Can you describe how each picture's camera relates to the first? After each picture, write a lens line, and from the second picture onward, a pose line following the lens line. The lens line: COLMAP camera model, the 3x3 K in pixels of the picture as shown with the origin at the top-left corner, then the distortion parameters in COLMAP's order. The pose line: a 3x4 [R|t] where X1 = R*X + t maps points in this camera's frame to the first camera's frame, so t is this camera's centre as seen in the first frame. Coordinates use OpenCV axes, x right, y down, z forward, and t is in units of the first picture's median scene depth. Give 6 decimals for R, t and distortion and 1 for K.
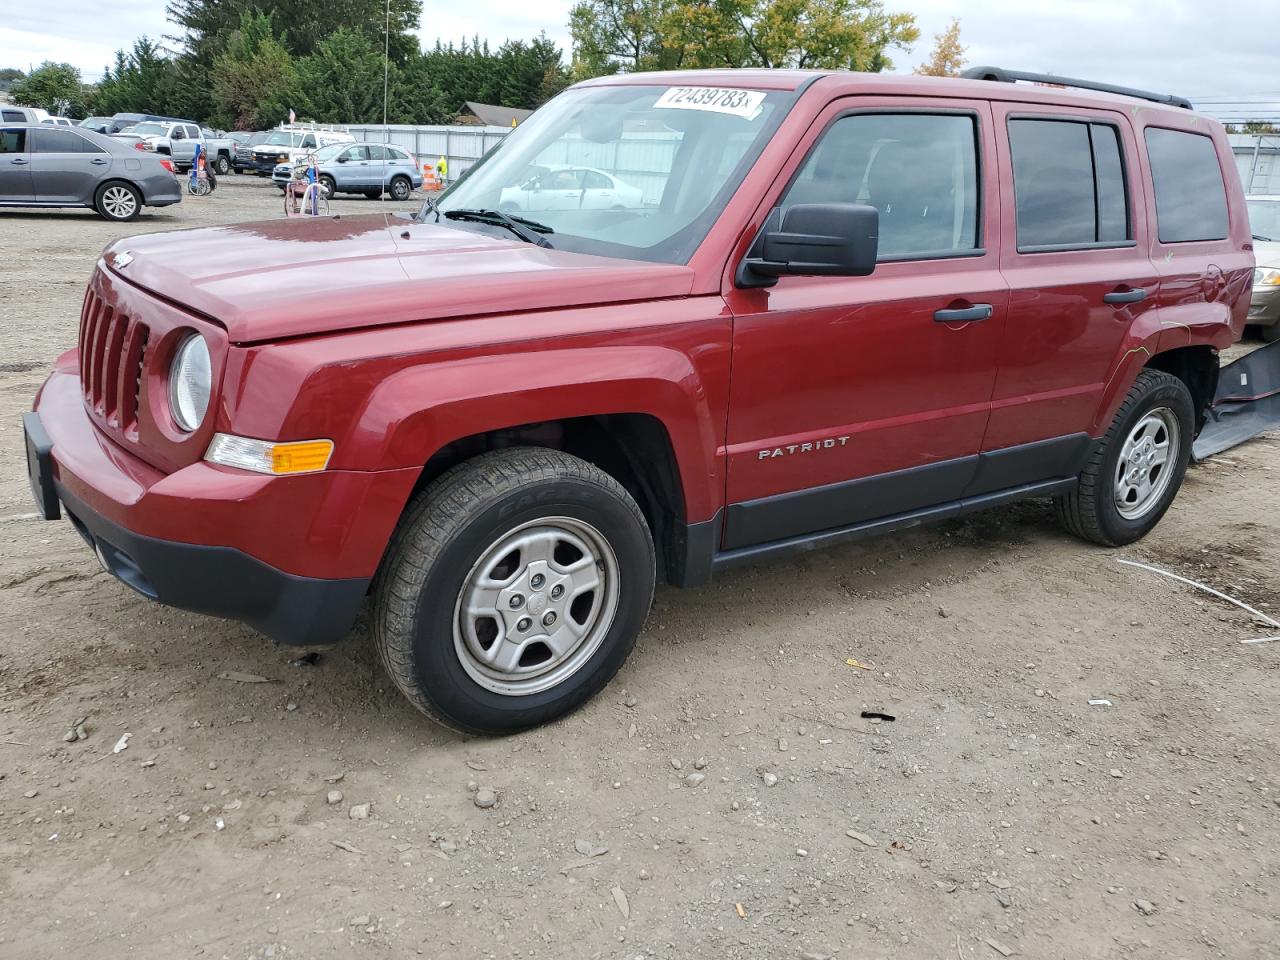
lens RADIAL K [[999.1, 0, 640.0], [0, 999.1, 480.0], [0, 0, 1]] dist [-0.002206, -0.001496]
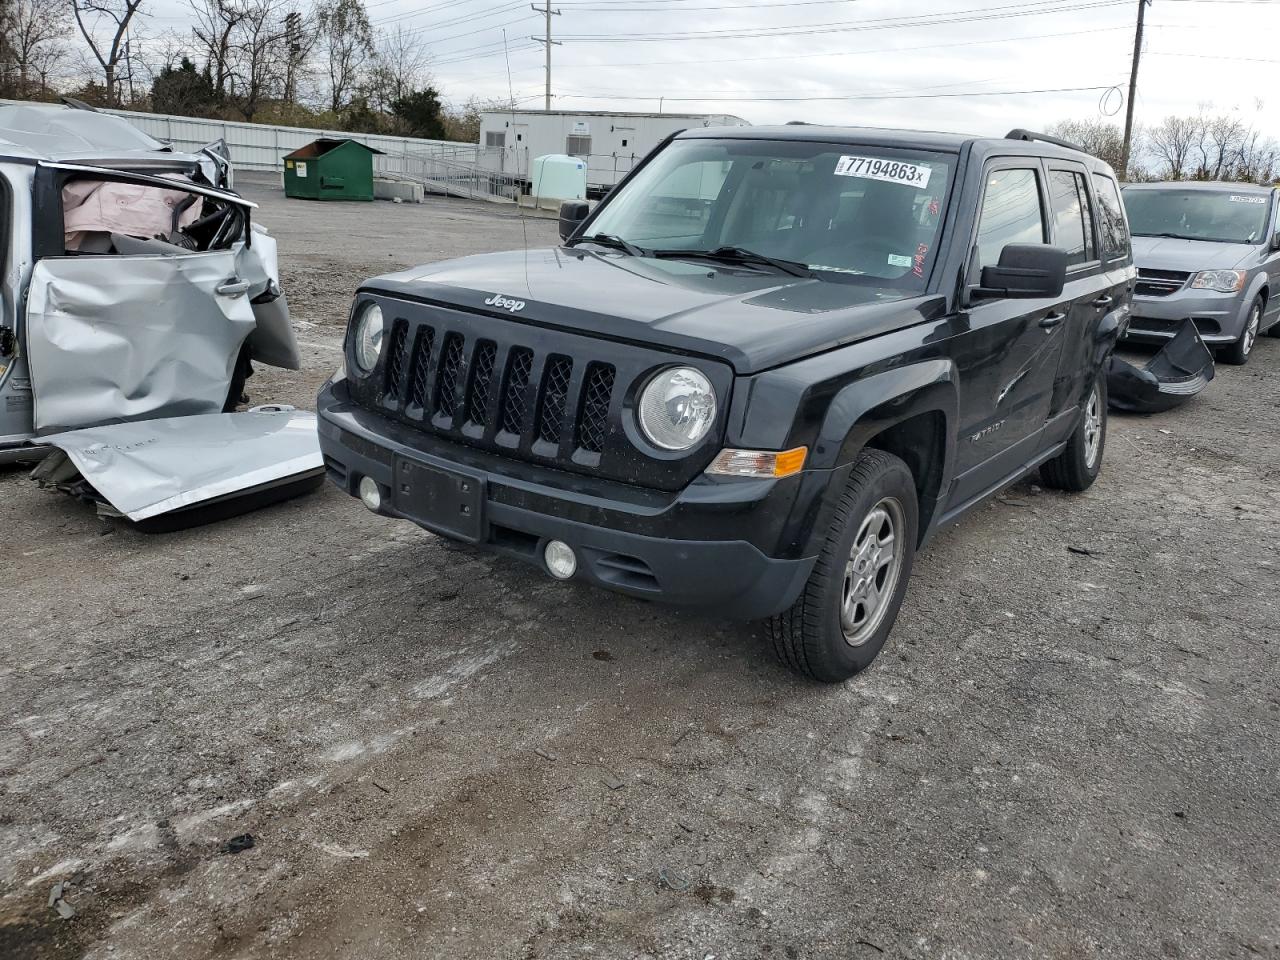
lens RADIAL K [[999.1, 0, 640.0], [0, 999.1, 480.0], [0, 0, 1]] dist [-0.002206, -0.001496]
pose [[0.943279, -0.091737, 0.319076, -0.715923], [0.092181, 0.995647, 0.013743, -0.028425], [-0.318948, 0.016450, 0.947629, -0.083473]]
